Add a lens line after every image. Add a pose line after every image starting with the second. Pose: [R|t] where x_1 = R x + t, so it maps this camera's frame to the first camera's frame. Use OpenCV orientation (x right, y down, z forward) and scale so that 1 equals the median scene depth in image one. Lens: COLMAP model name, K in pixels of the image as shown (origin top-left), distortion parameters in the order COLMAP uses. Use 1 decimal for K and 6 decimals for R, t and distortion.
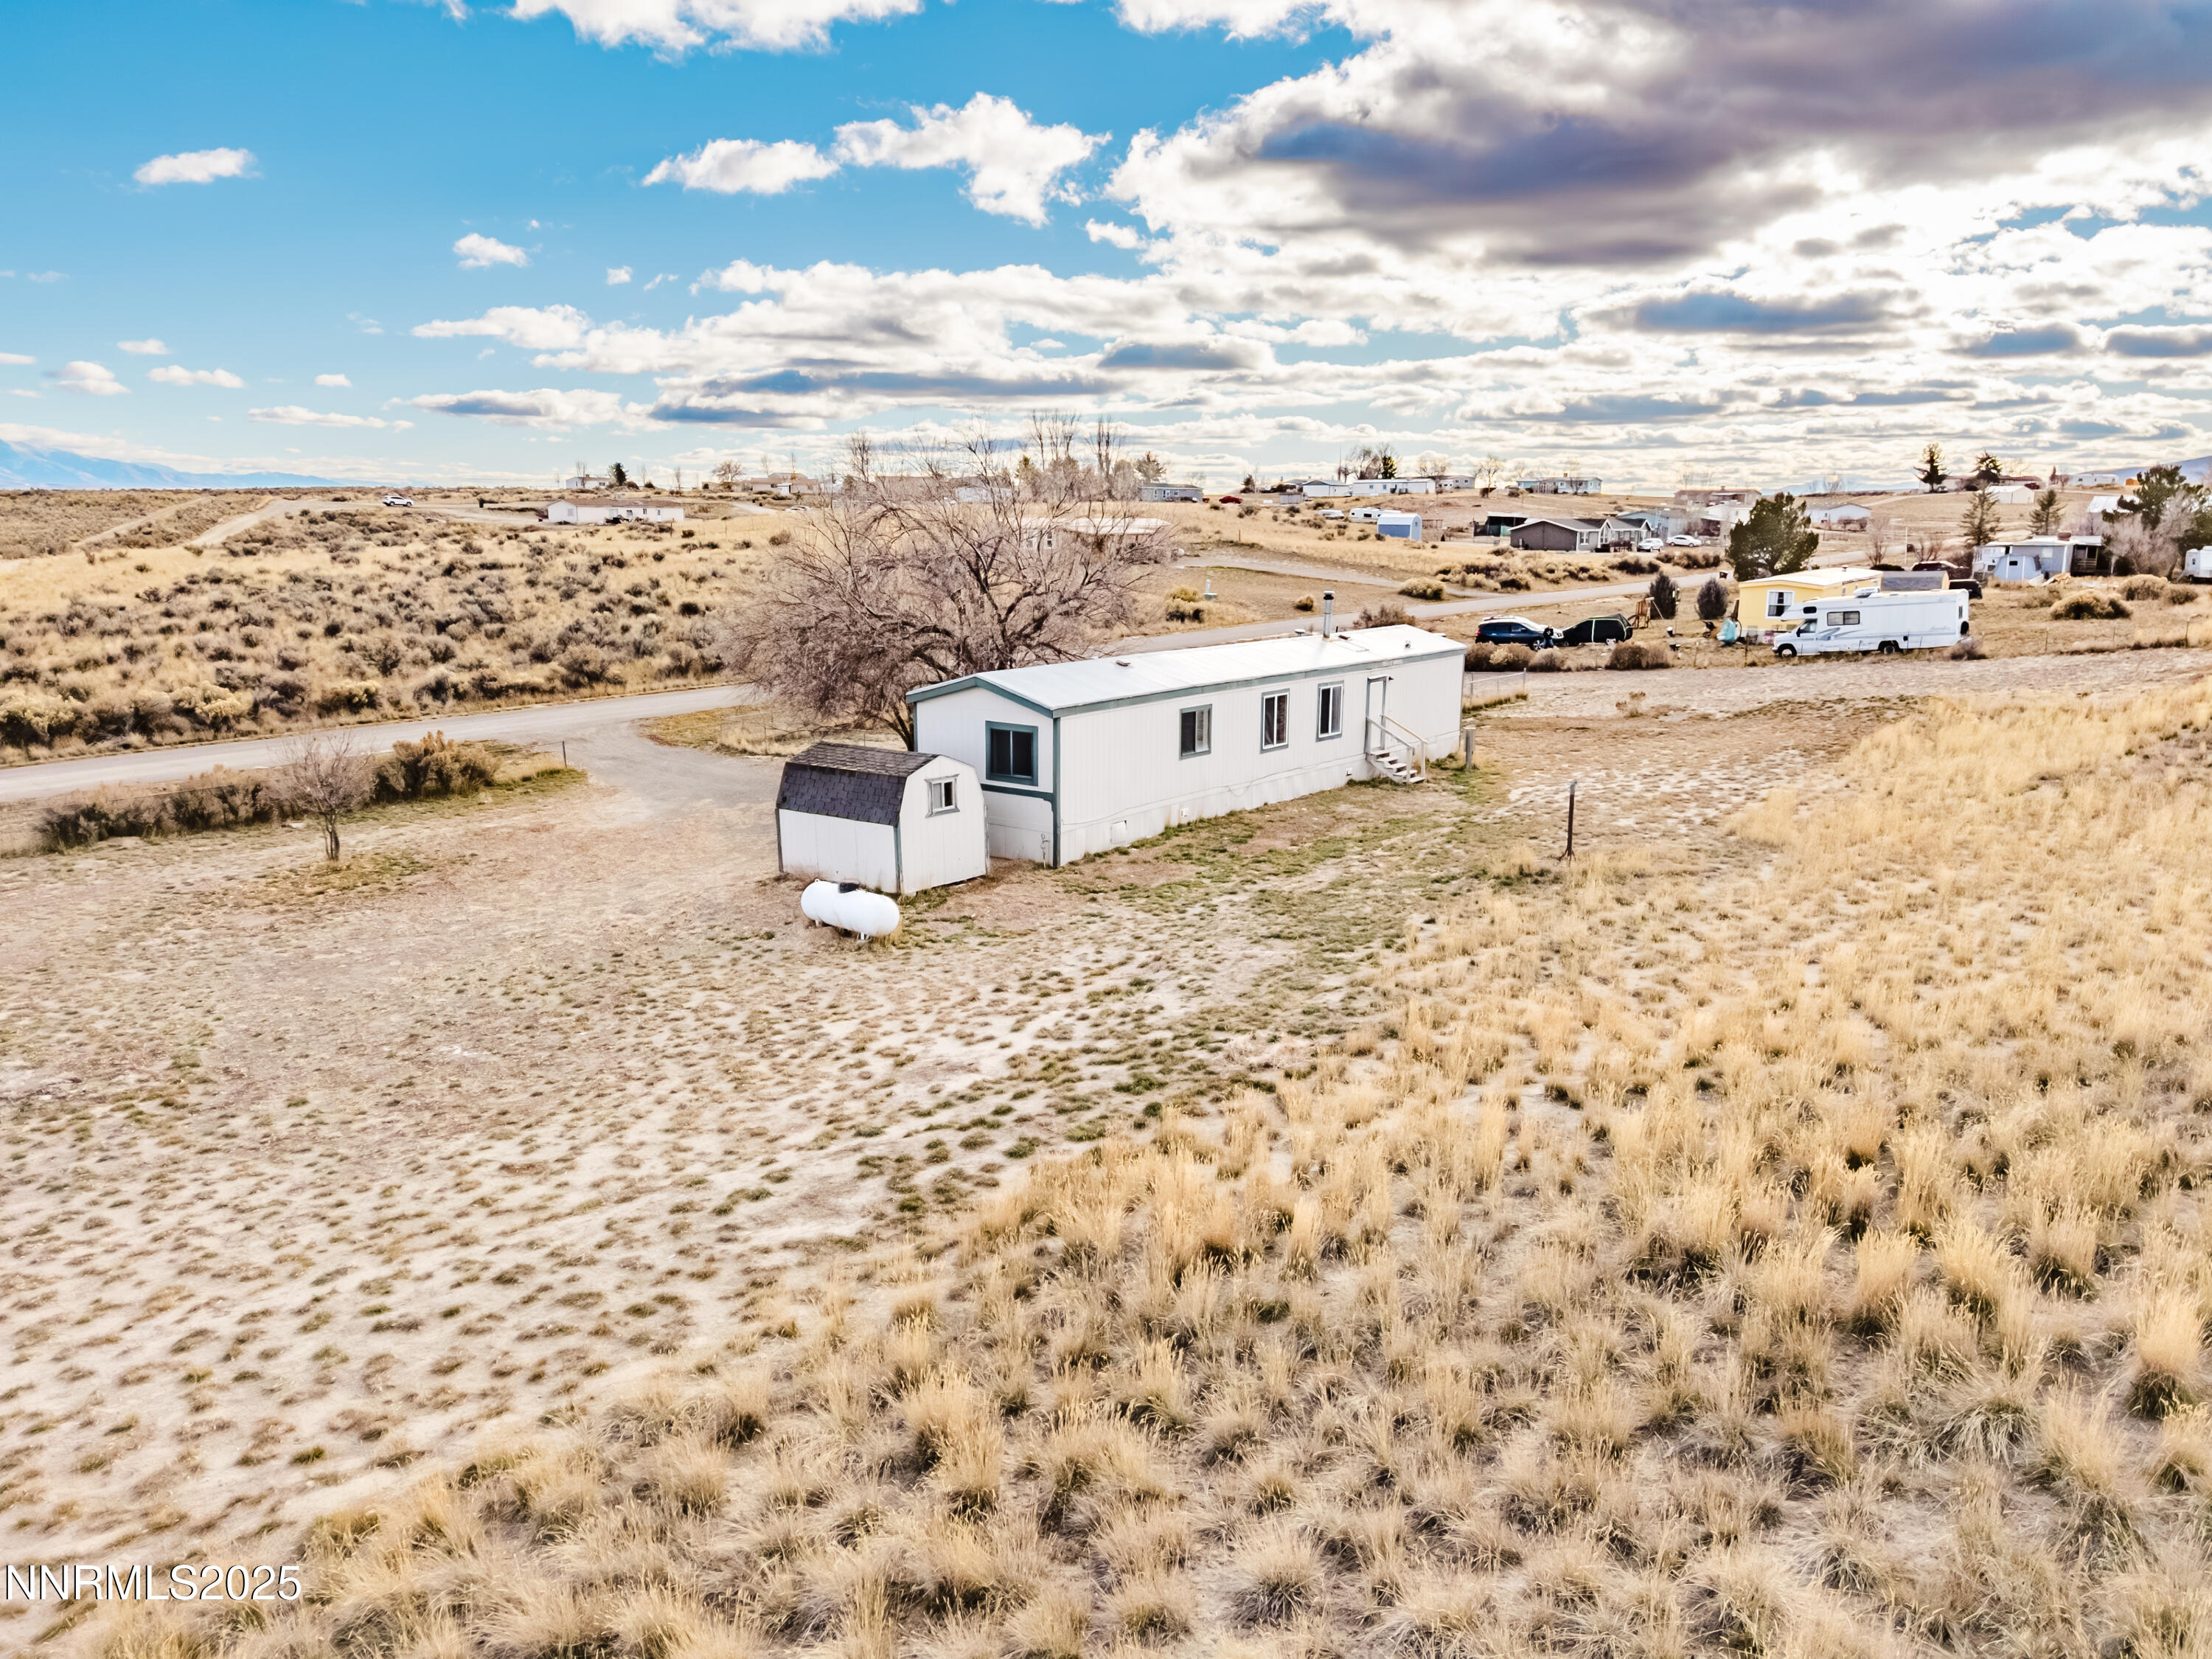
lens RADIAL K [[1611.9, 0, 1122.7], [0, 1611.9, 820.7], [0, 0, 1]] dist [0.082528, -0.070860]
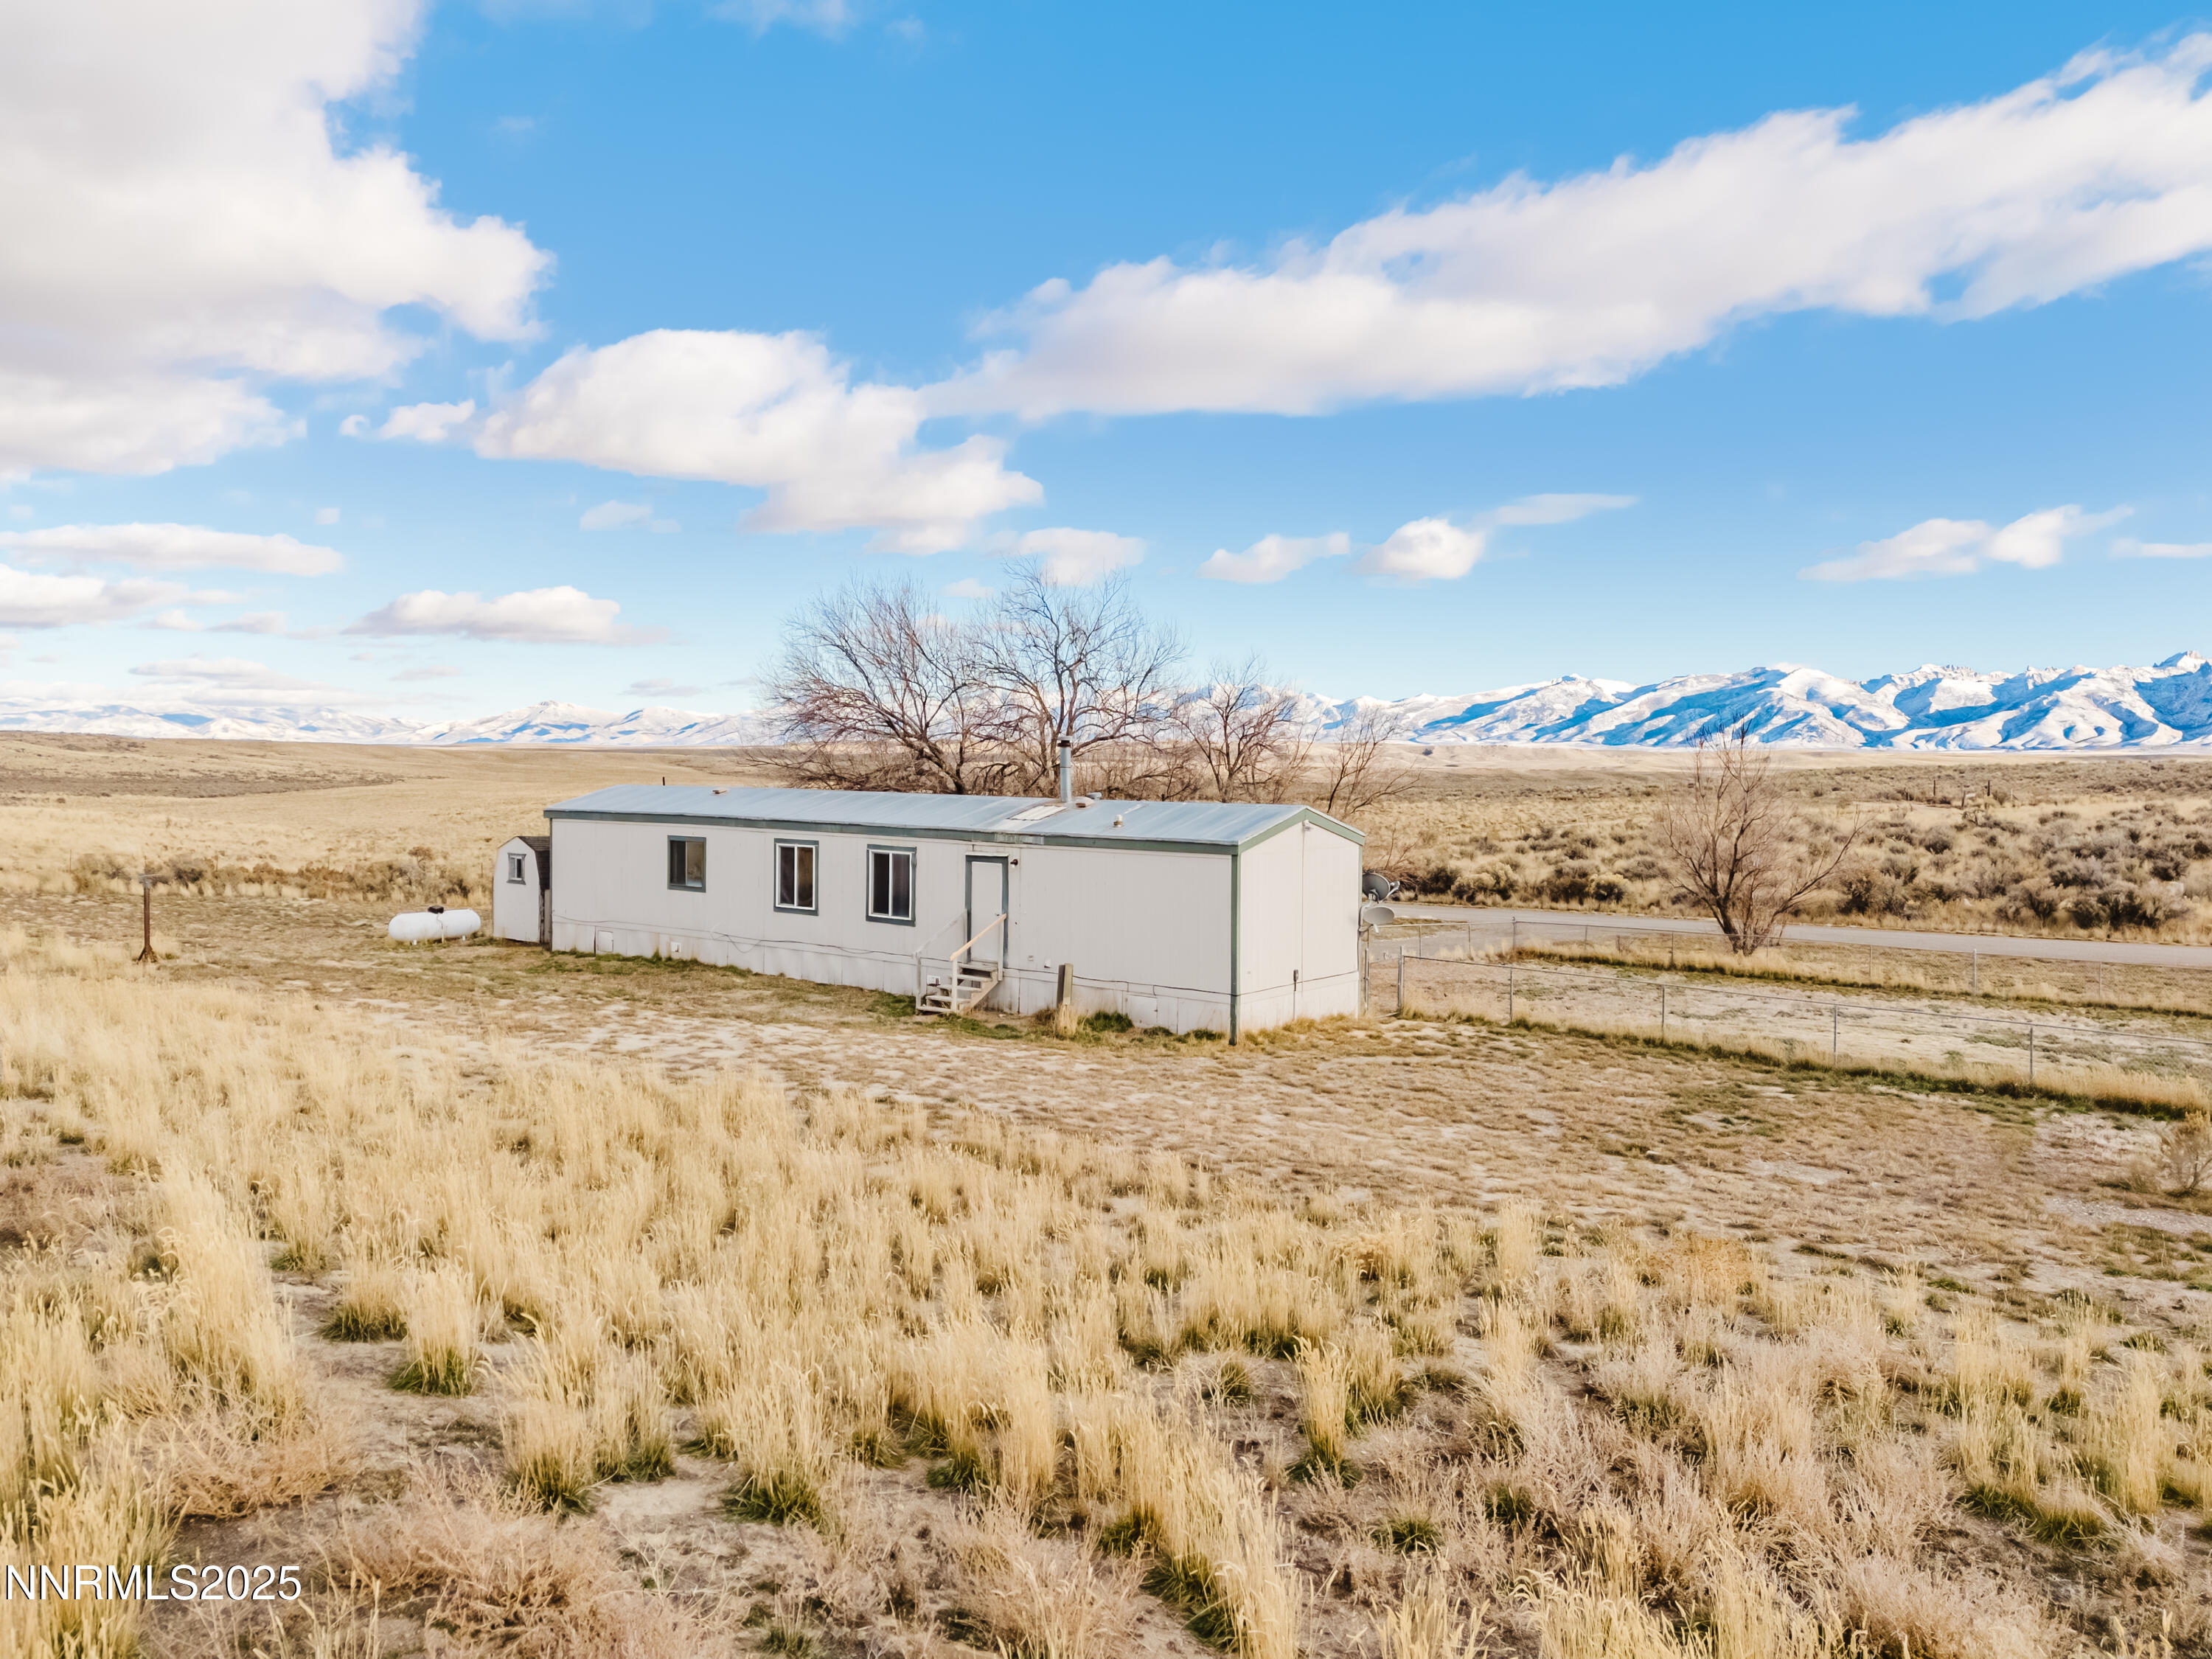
lens RADIAL K [[1611.9, 0, 1110.8], [0, 1611.9, 836.7], [0, 0, 1]] dist [0.082528, -0.070860]
pose [[-0.041121, 0.039278, -0.998382, 0.879145], [-0.199522, 0.978779, 0.046724, -0.147669], [0.979030, 0.201120, -0.032412, 1.143965]]
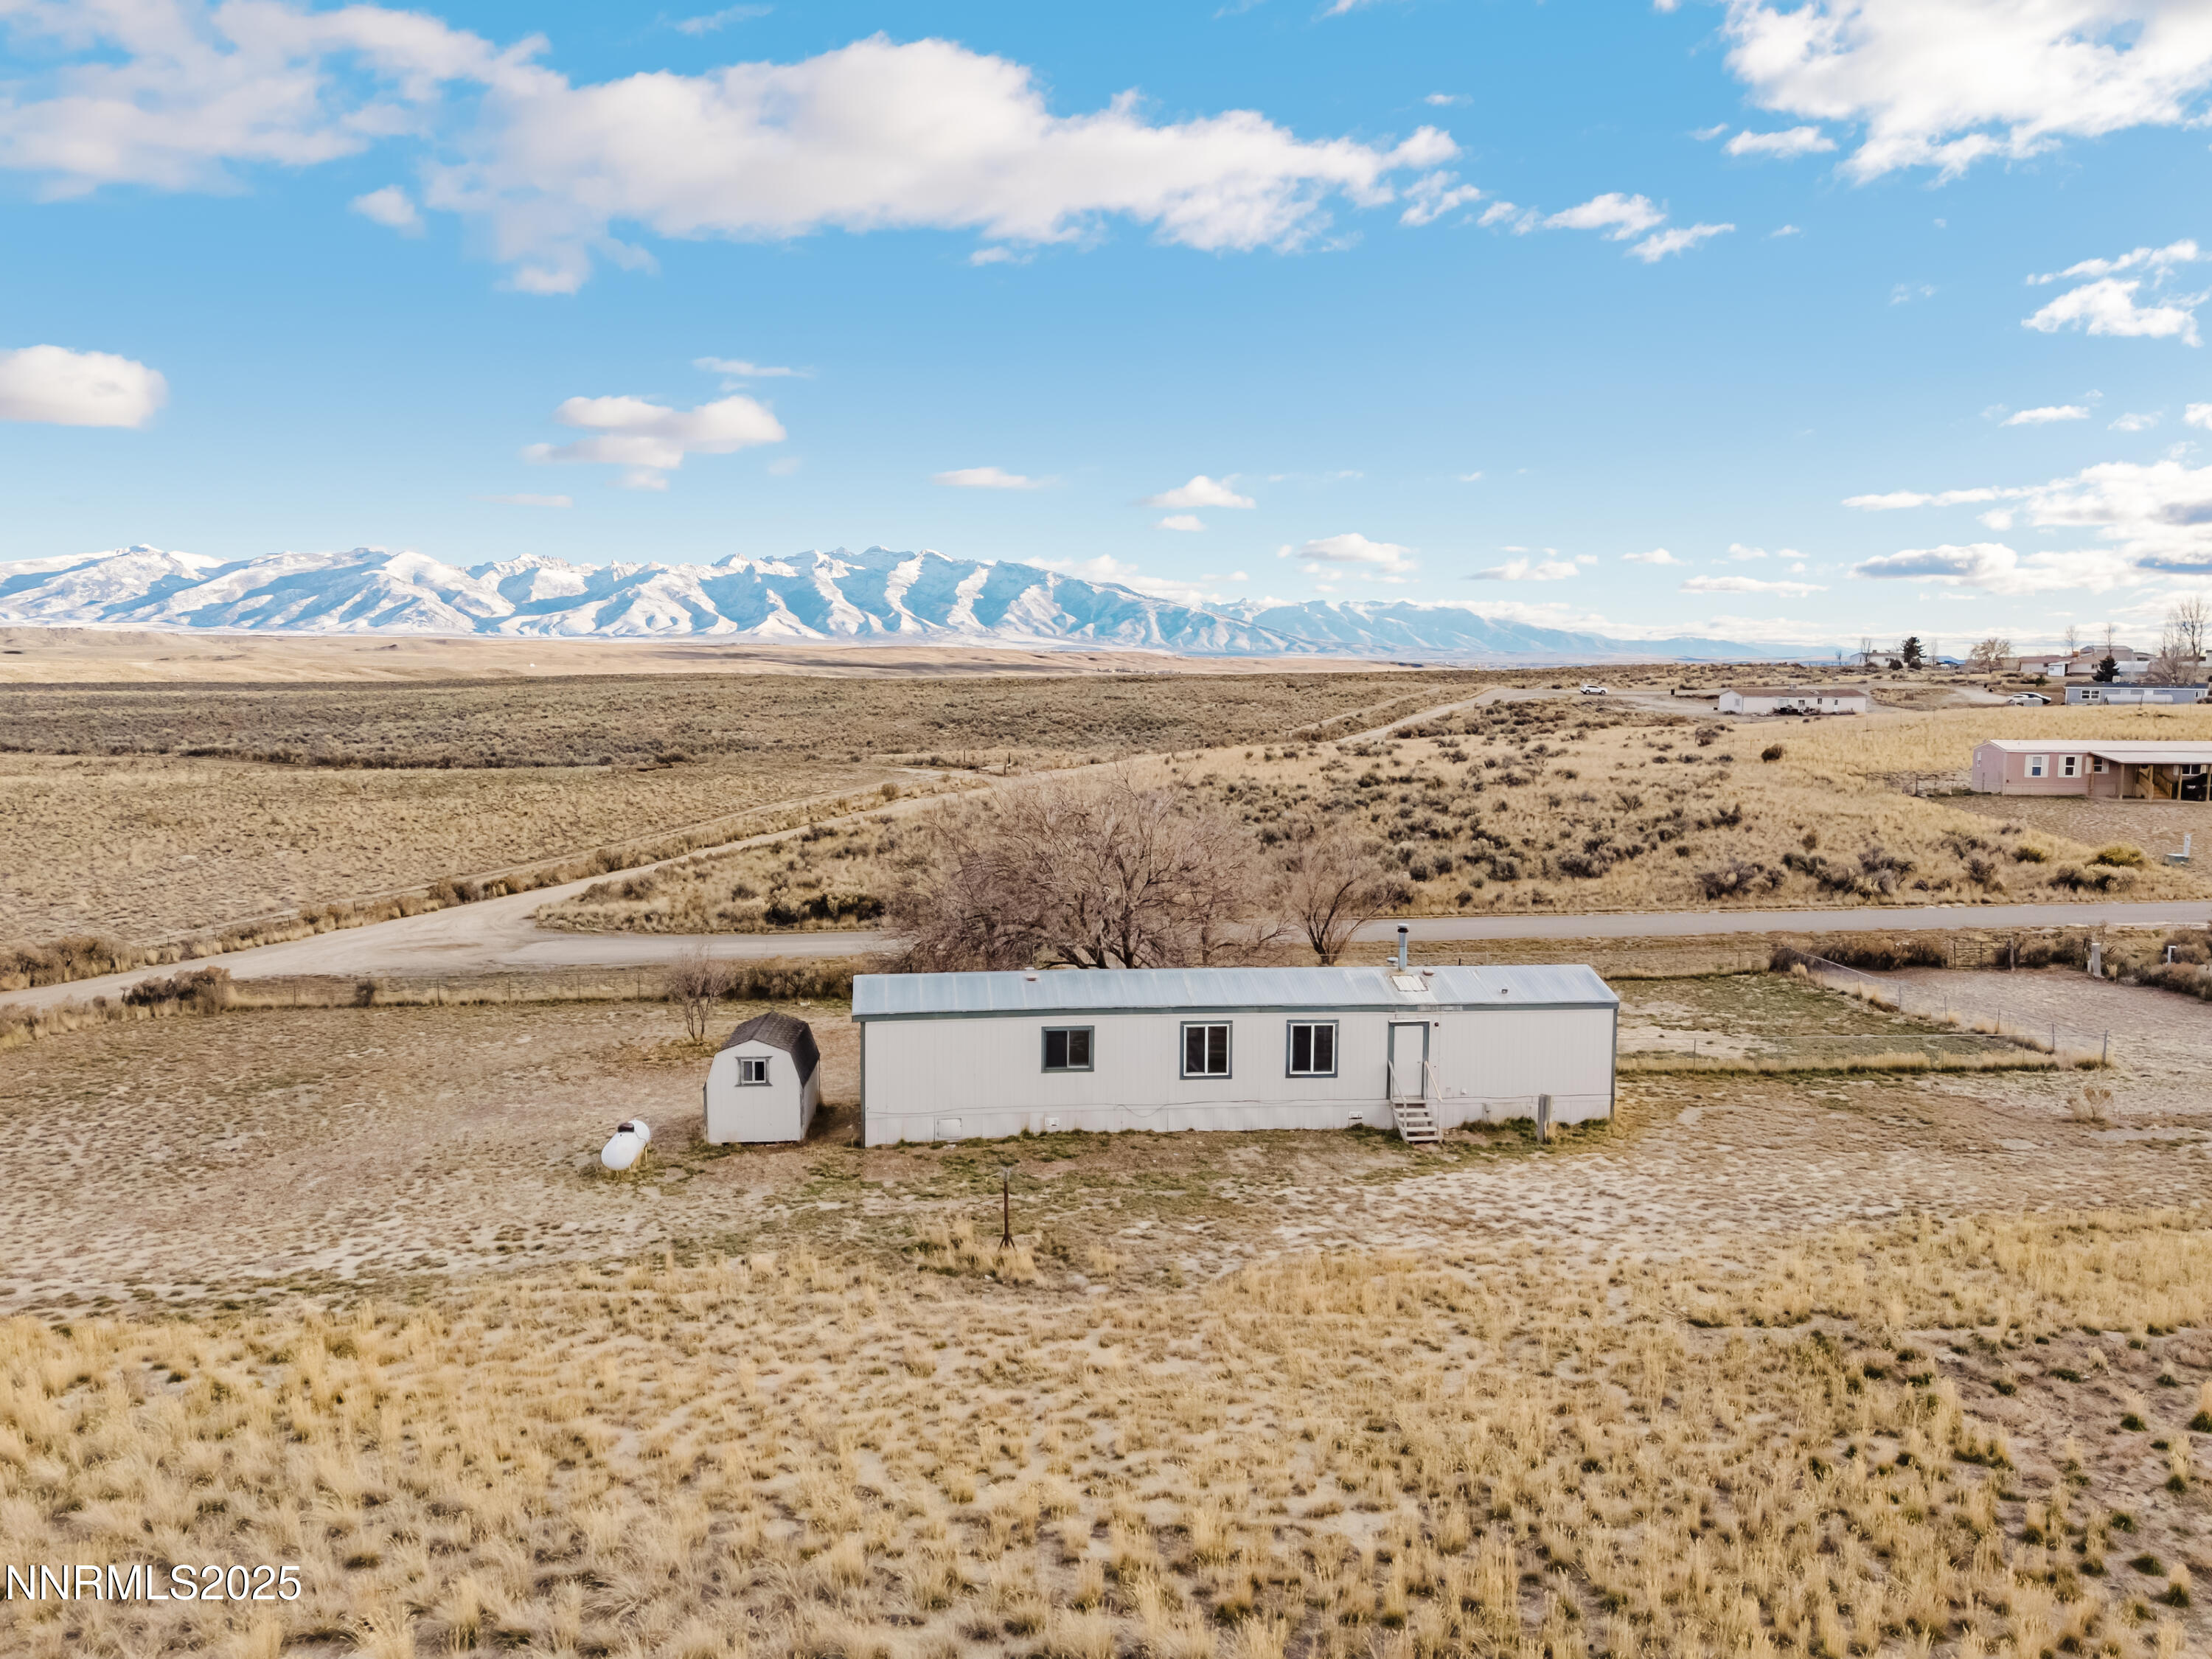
lens RADIAL K [[1611.9, 0, 1114.3], [0, 1611.9, 829.5], [0, 0, 1]] dist [0.082528, -0.070860]
pose [[0.691410, 0.074191, -0.718643, 0.758054], [-0.139874, 0.989639, -0.032406, -0.155241], [0.708793, 0.122925, 0.694623, 0.221298]]
